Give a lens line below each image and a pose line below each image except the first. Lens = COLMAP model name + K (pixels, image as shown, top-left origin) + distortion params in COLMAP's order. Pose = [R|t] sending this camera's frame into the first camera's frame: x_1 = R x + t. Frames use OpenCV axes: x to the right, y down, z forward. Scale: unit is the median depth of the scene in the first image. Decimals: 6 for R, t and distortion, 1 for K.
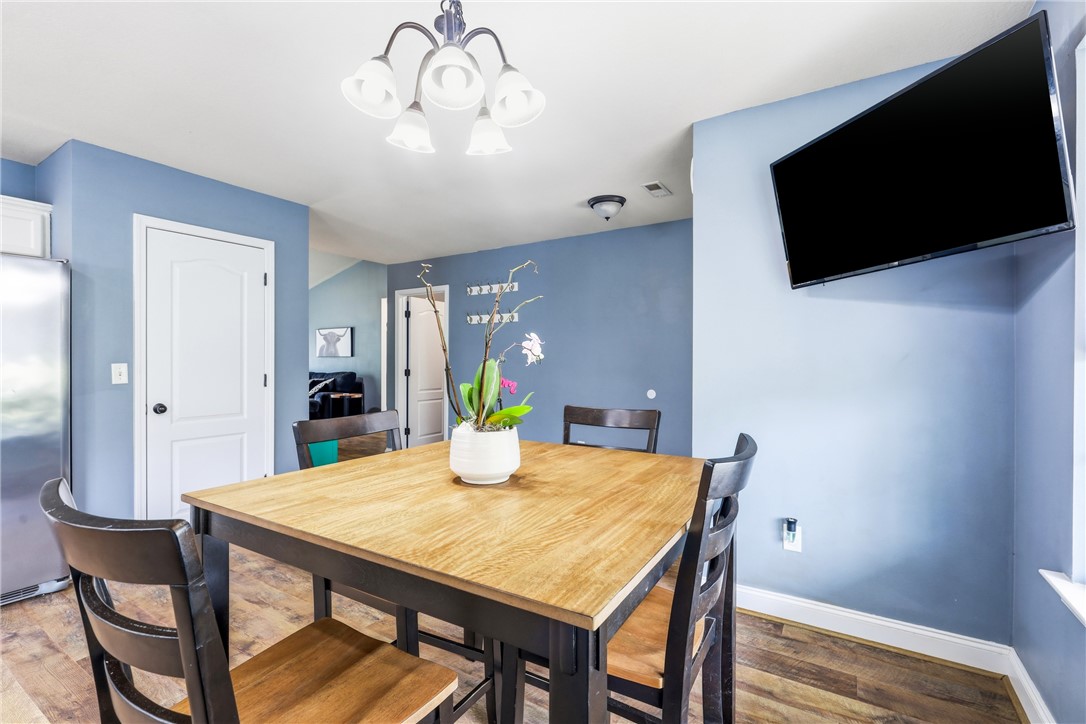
lens RADIAL K [[505.3, 0, 541.7], [0, 505.3, 360.9], [0, 0, 1]] dist [0.004343, 0.000374]
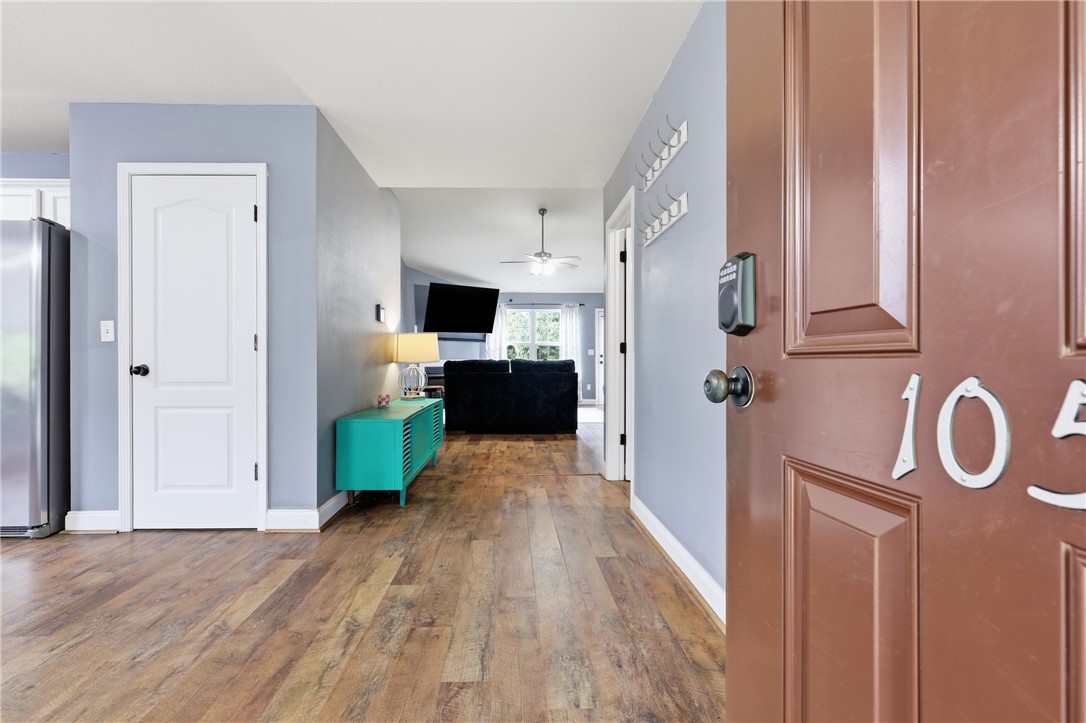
lens RADIAL K [[505.3, 0, 541.0], [0, 505.3, 360.1], [0, 0, 1]] dist [0.004343, 0.000374]
pose [[0.541038, -0.004896, -0.840984, 0.412614], [-0.001135, 0.999978, -0.006552, 0.082419], [0.840998, 0.004499, 0.541020, 1.125743]]
